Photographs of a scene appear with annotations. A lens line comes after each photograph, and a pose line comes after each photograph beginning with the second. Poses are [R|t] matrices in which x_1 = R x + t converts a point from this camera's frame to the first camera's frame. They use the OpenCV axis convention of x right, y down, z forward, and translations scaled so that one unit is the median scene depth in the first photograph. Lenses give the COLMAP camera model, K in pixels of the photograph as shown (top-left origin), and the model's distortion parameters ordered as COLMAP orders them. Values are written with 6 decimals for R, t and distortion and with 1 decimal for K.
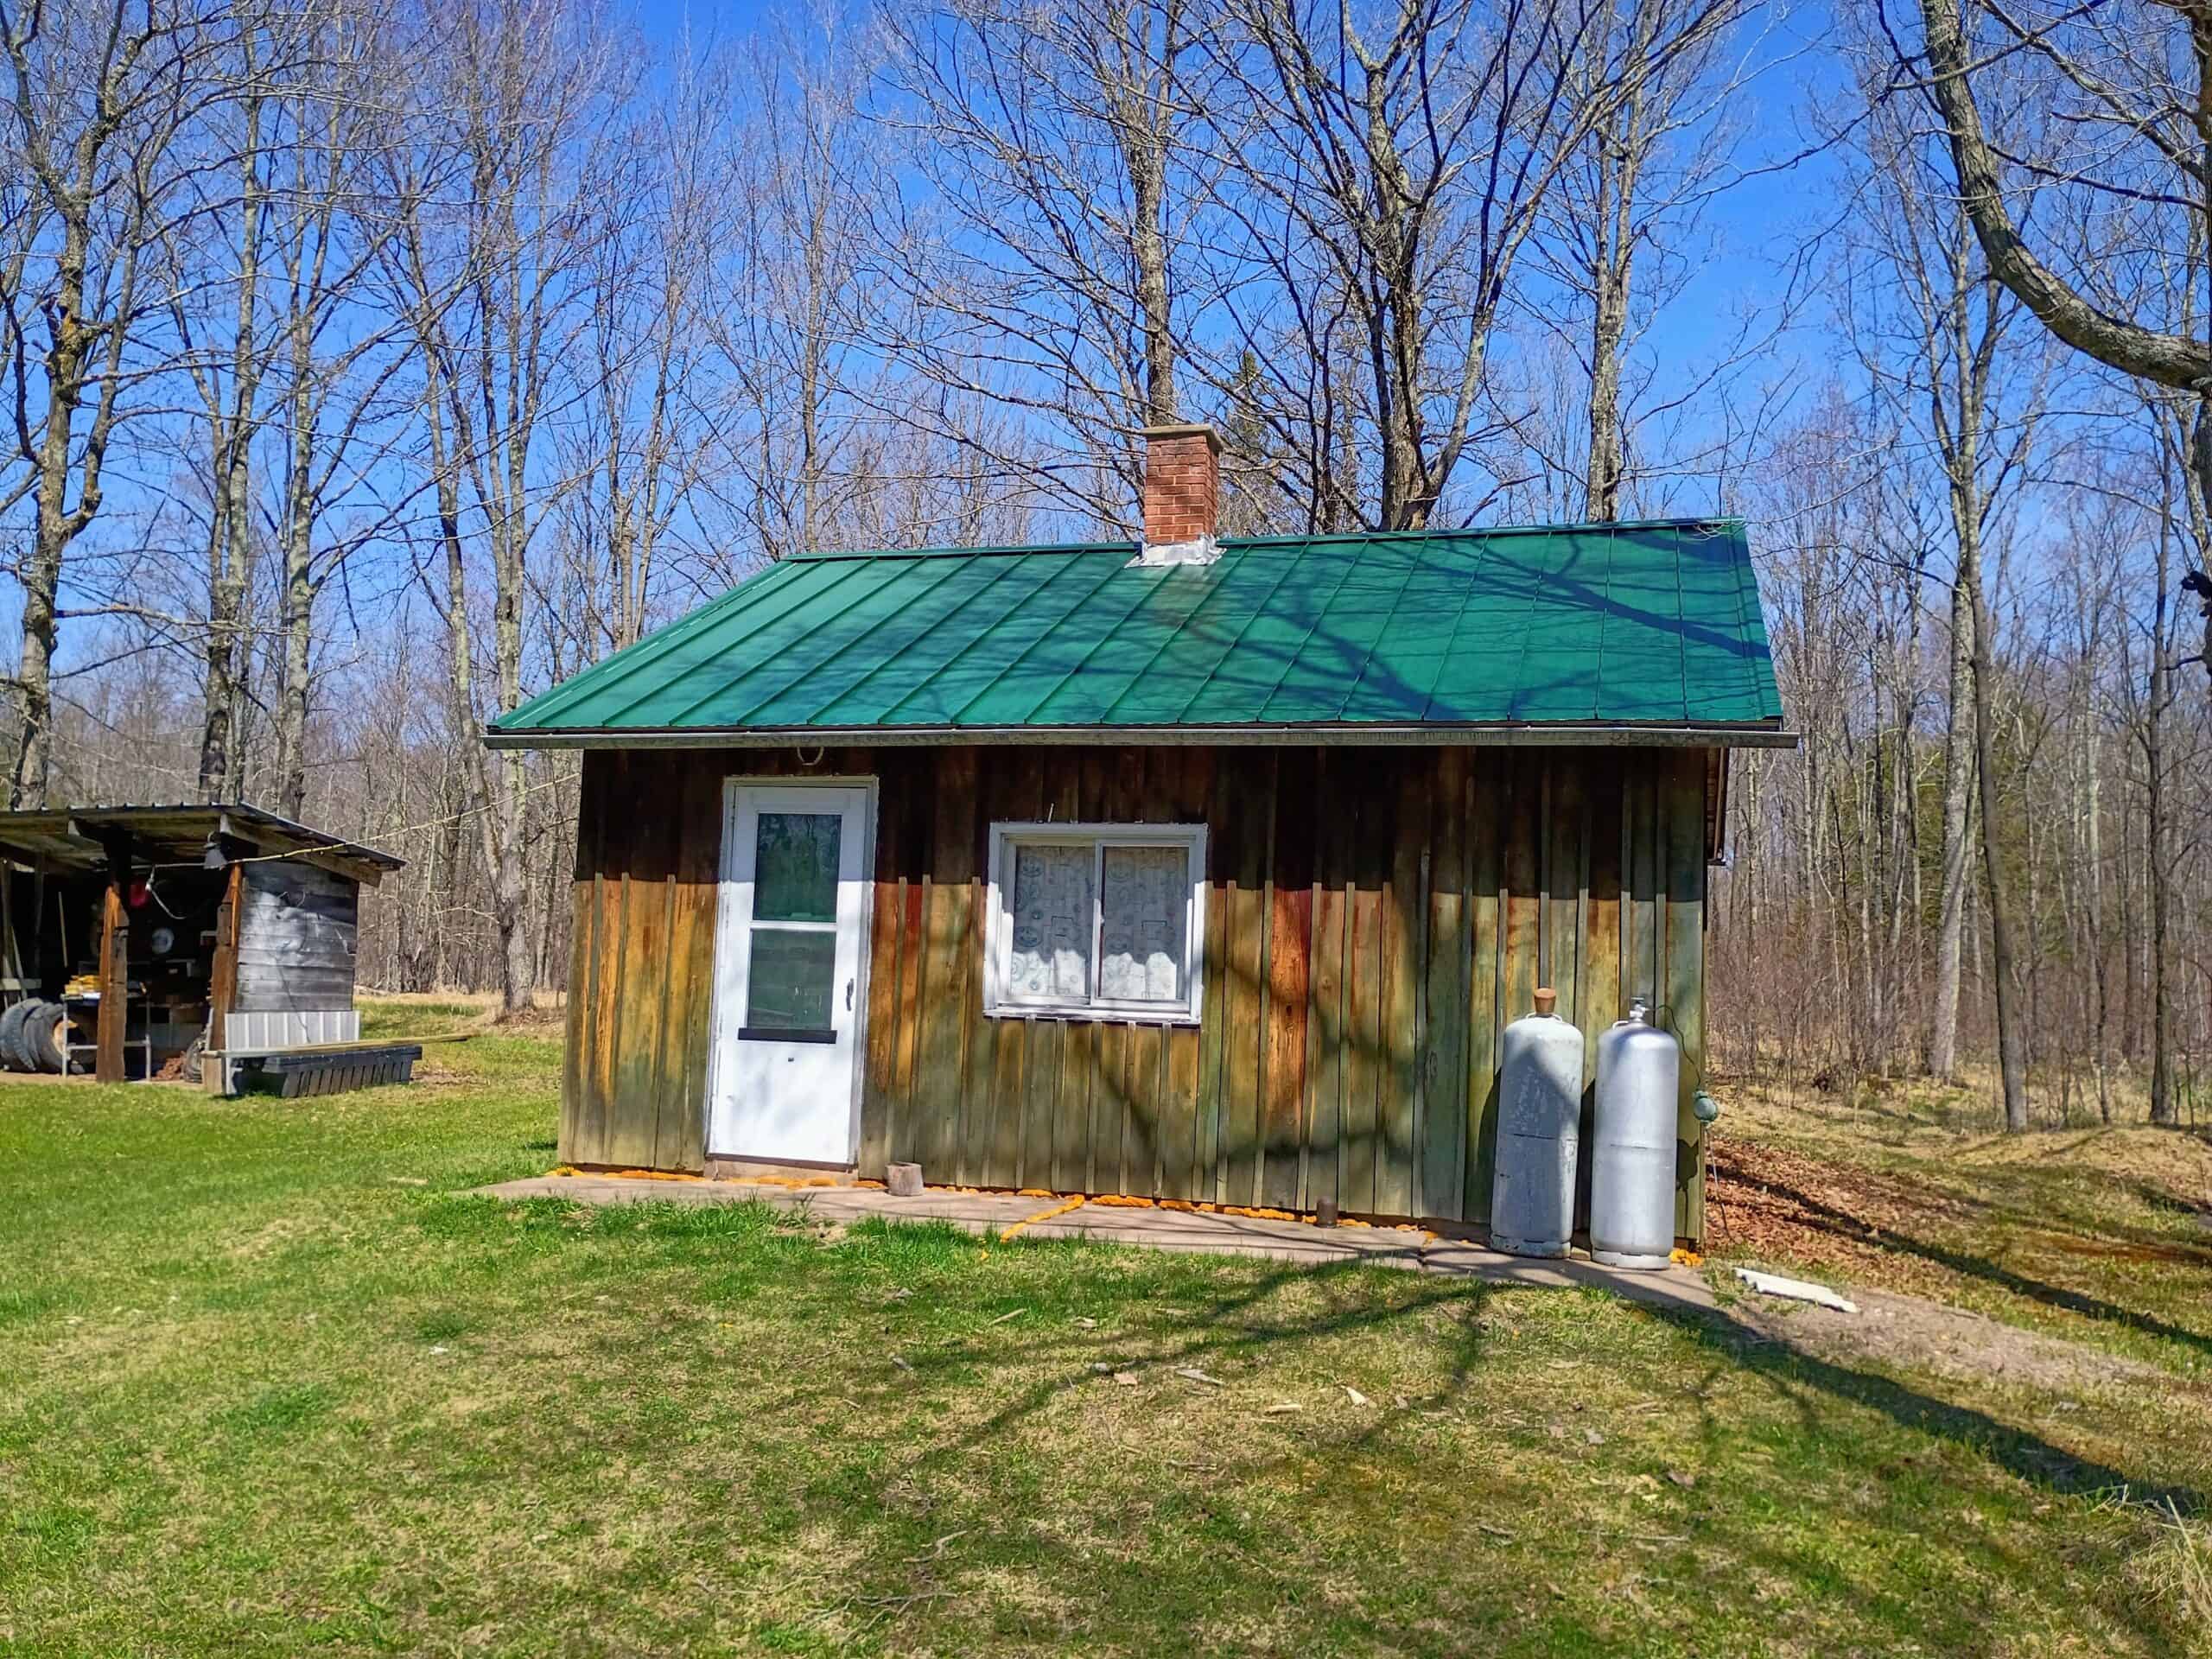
lens RADIAL K [[1802.6, 0, 1106.0], [0, 1802.6, 829.5], [0, 0, 1]] dist [0.002790, -0.000030]
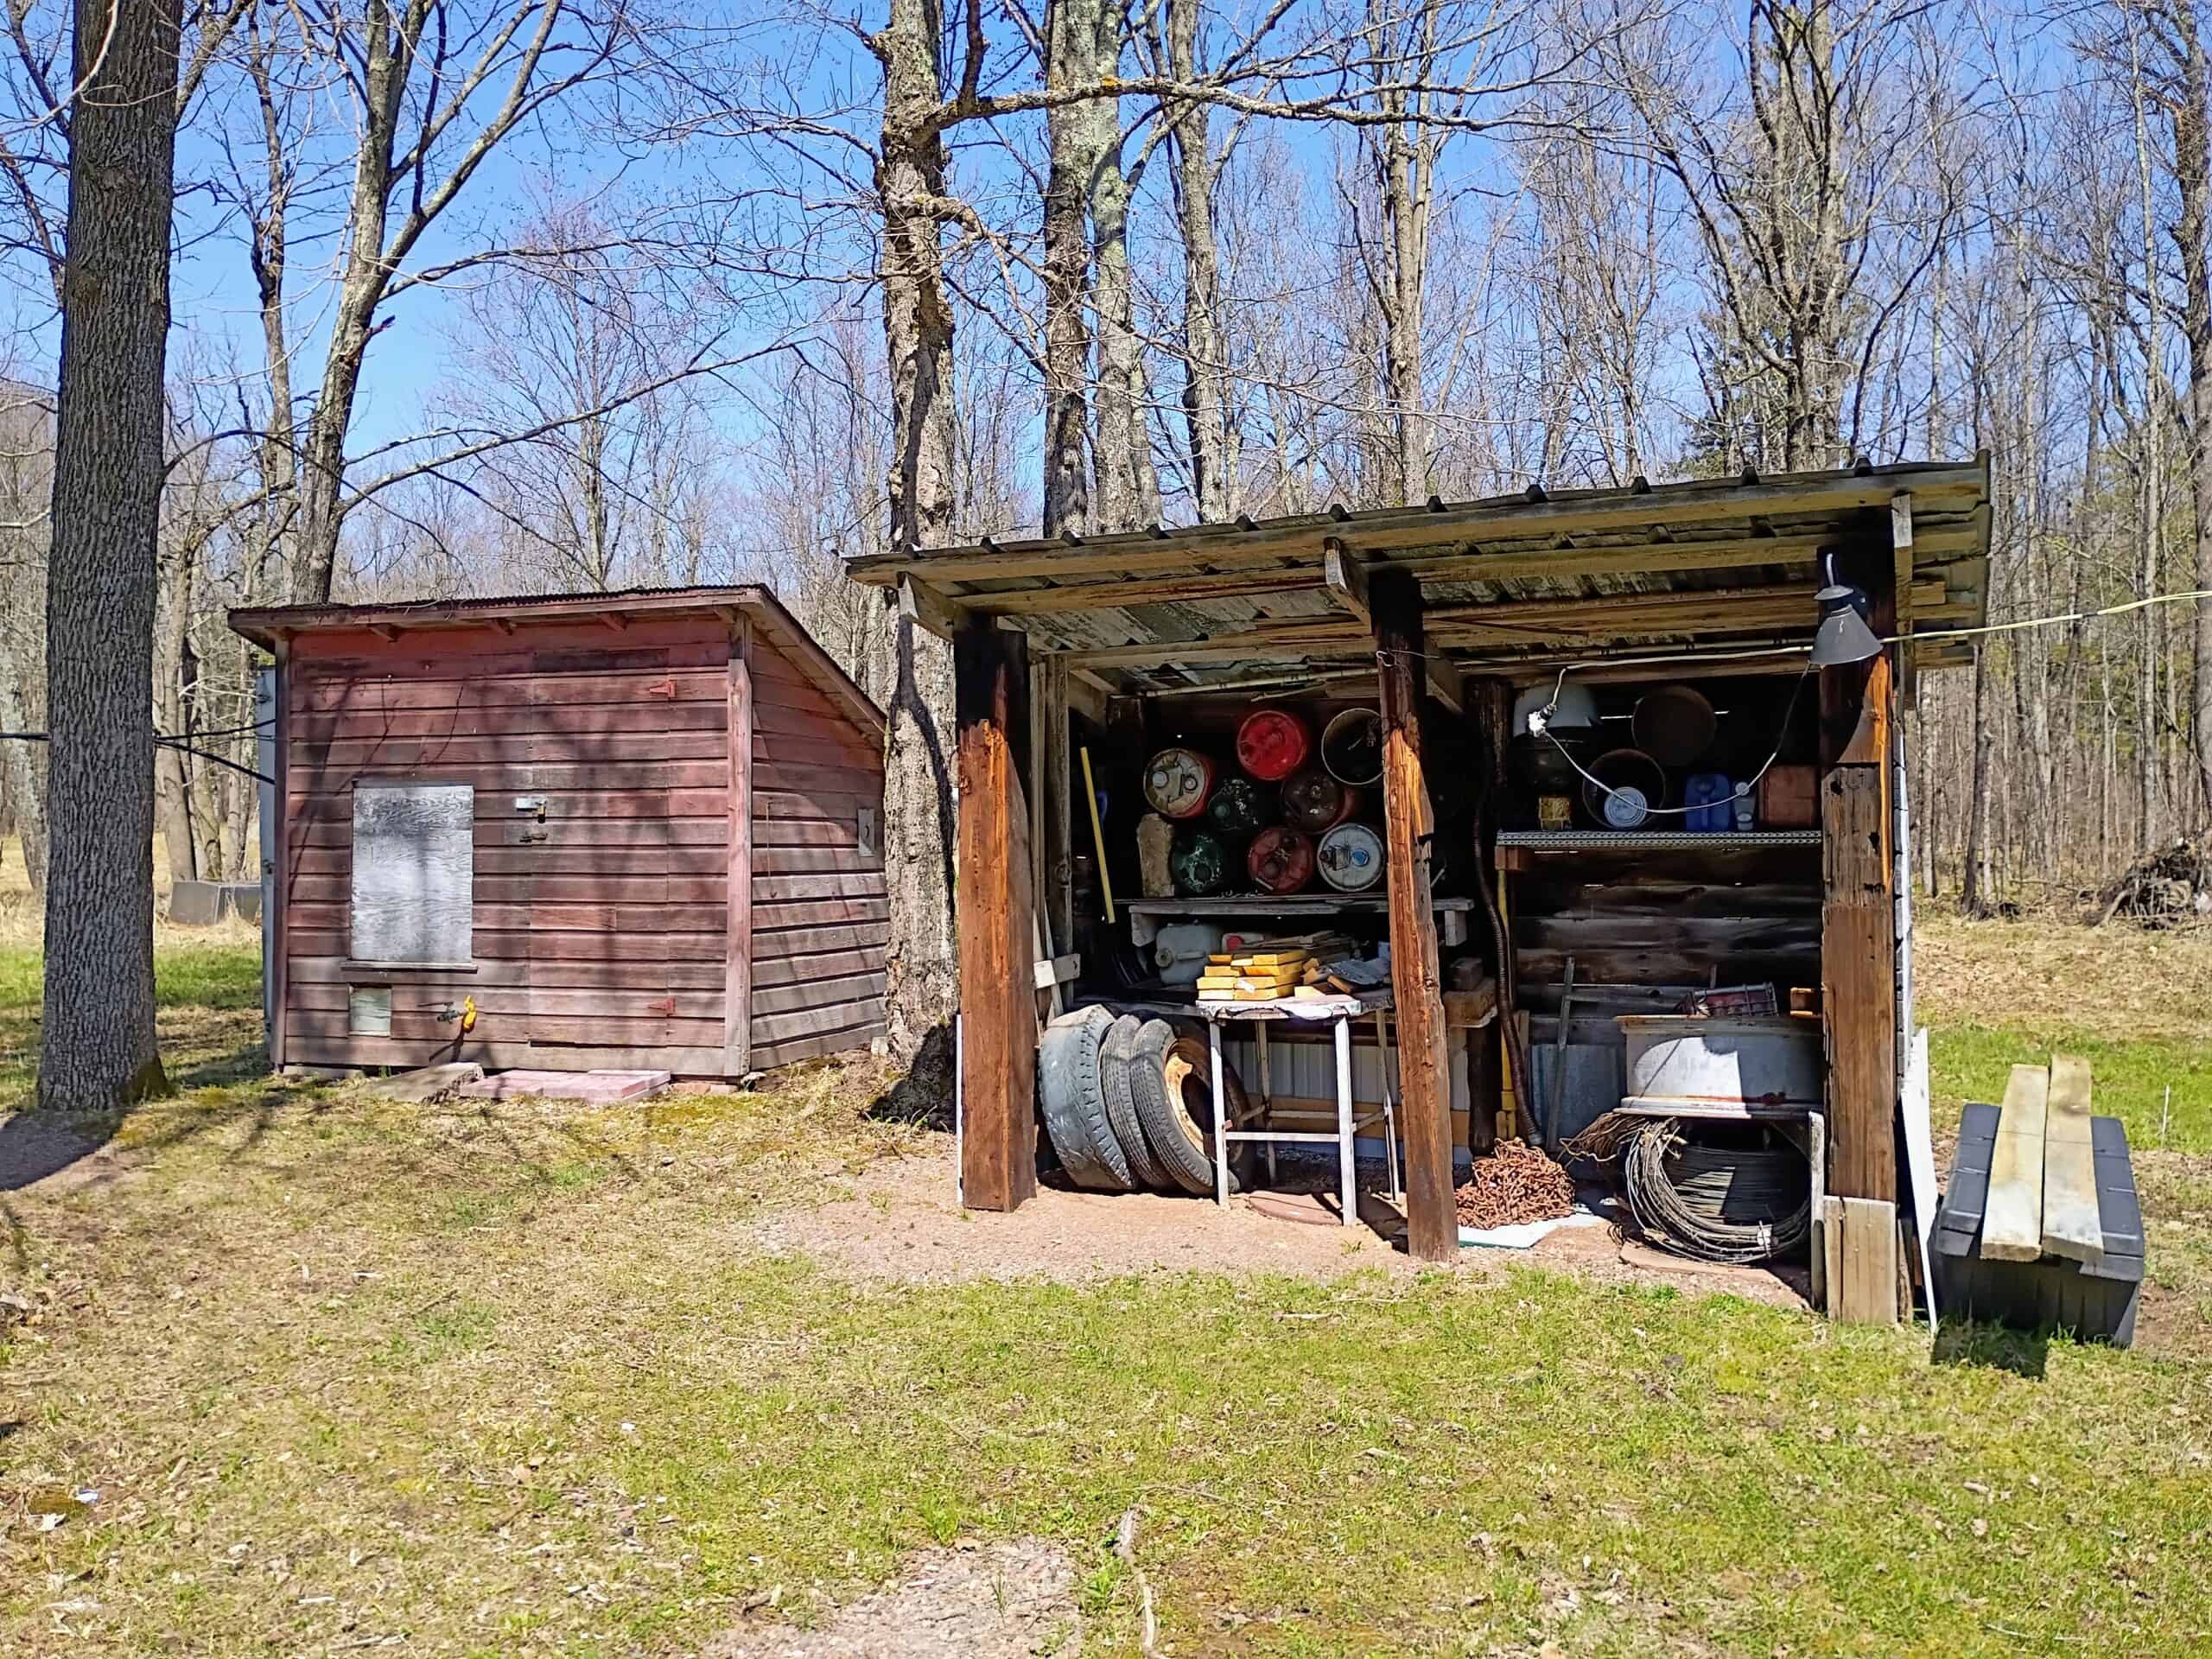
lens RADIAL K [[1802.6, 0, 1106.0], [0, 1802.6, 829.5], [0, 0, 1]] dist [0.002790, -0.000030]
pose [[0.993558, -0.034883, -0.107821, -0.969805], [0.045410, 0.994271, 0.096768, 0.023378], [0.103827, -0.101041, 0.989450, 1.059859]]
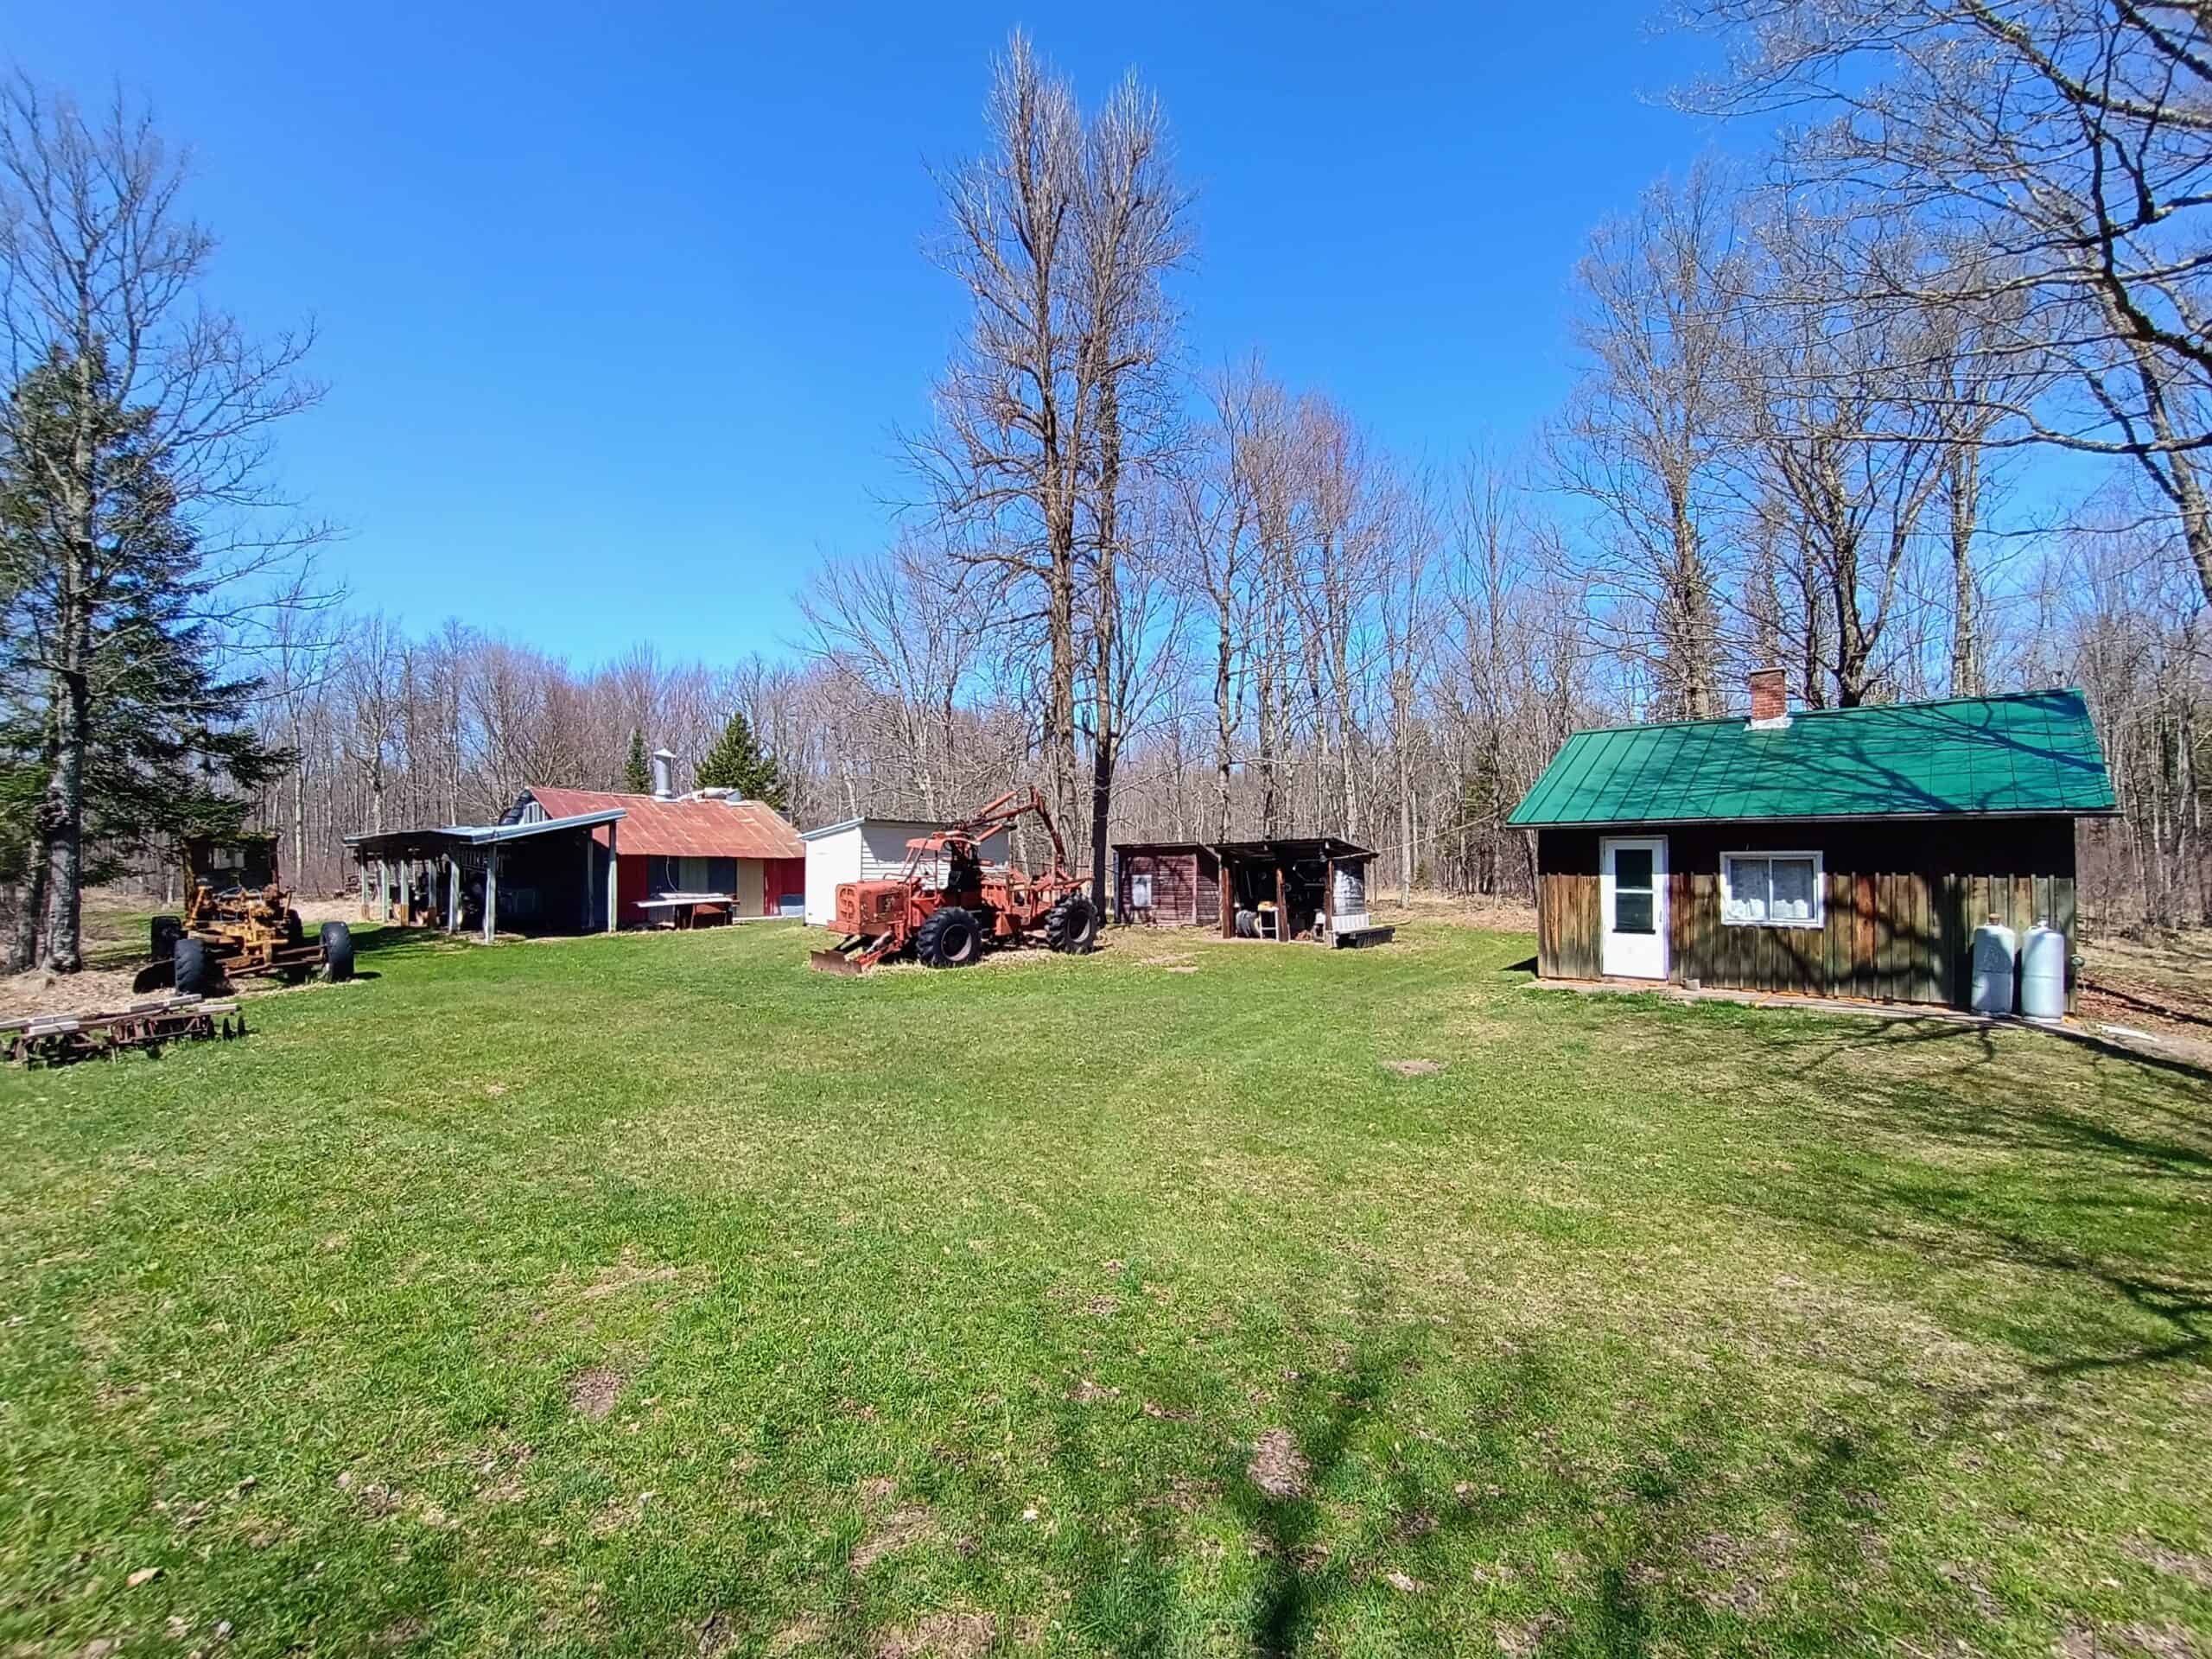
lens RADIAL K [[940.9, 0, 1173.2], [0, 940.9, 858.5], [0, 0, 1]] dist [-0.000737, 0.000046]
pose [[0.920727, -0.038589, -0.388295, -0.262931], [0.064848, 0.996392, 0.054746, -0.118556], [0.384781, -0.075587, 0.919908, -0.567763]]
